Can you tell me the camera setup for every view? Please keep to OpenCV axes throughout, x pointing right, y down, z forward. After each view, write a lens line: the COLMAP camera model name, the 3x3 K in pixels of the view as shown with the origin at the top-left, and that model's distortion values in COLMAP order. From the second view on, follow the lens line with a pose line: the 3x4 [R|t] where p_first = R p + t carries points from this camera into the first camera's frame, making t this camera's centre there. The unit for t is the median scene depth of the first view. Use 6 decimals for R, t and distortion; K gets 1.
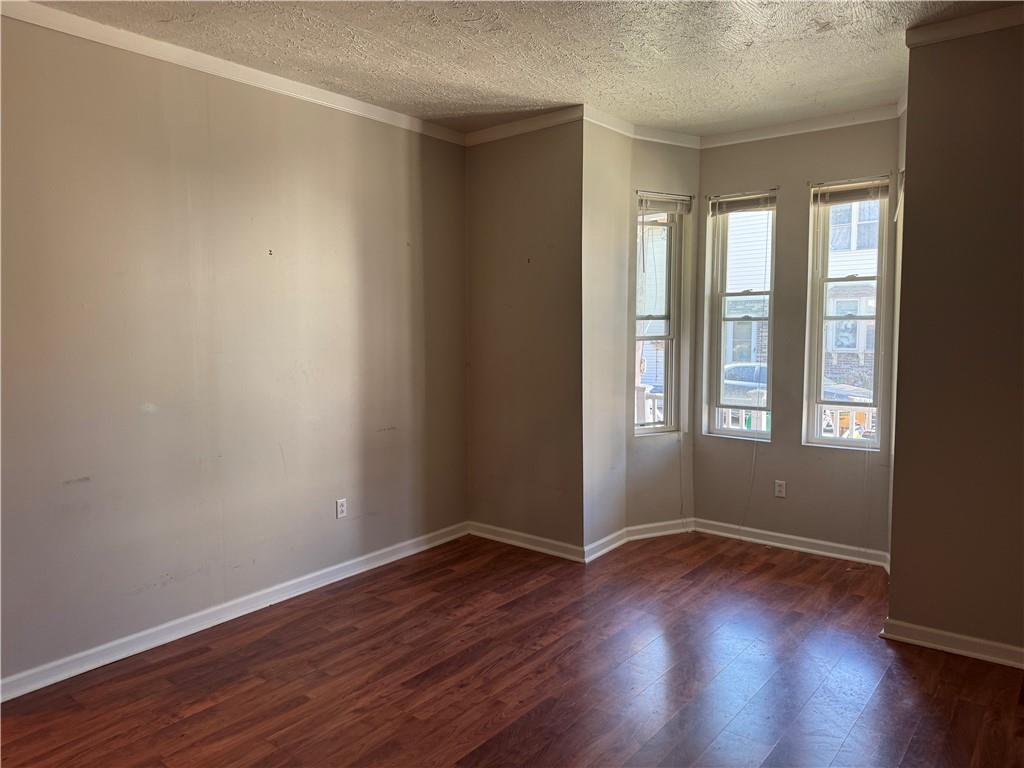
lens RADIAL K [[717.3, 0, 510.4], [0, 717.3, 390.0], [0, 0, 1]] dist [0.088424, -0.002414]
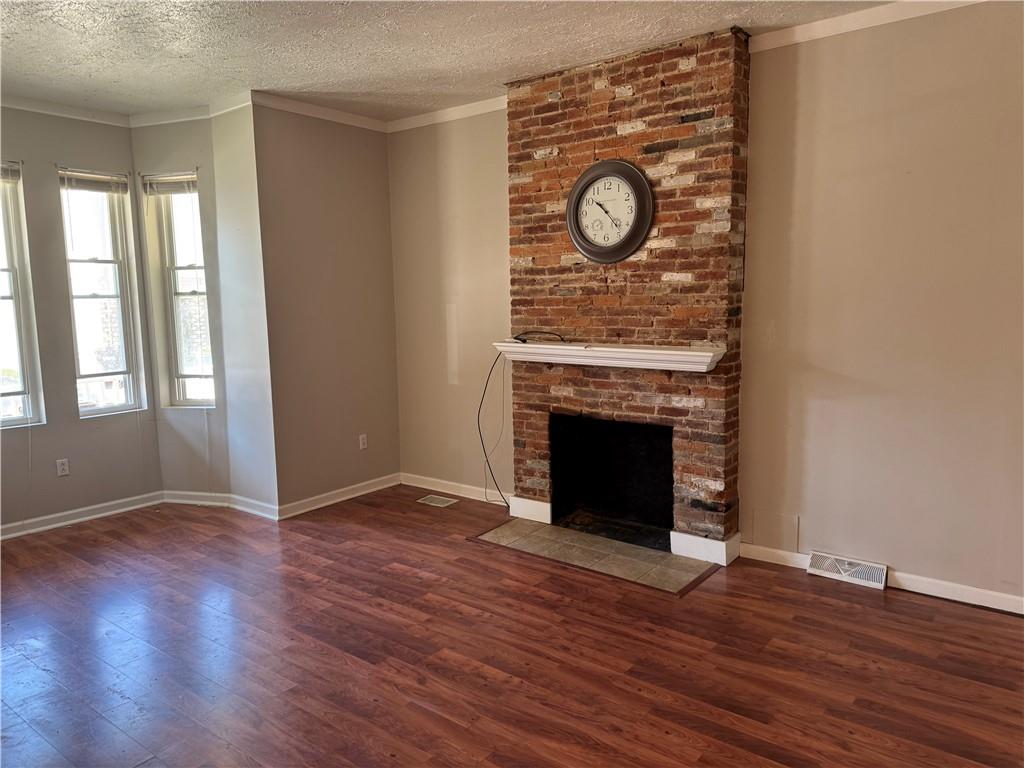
lens RADIAL K [[718.5, 0, 511.4], [0, 718.5, 391.6], [0, 0, 1]] dist [0.218100, -0.414457]
pose [[-0.019942, -0.115683, 0.993086, -0.690493], [0.106783, 0.987356, 0.117159, -0.020265], [-0.994082, 0.108381, -0.007337, 0.427425]]
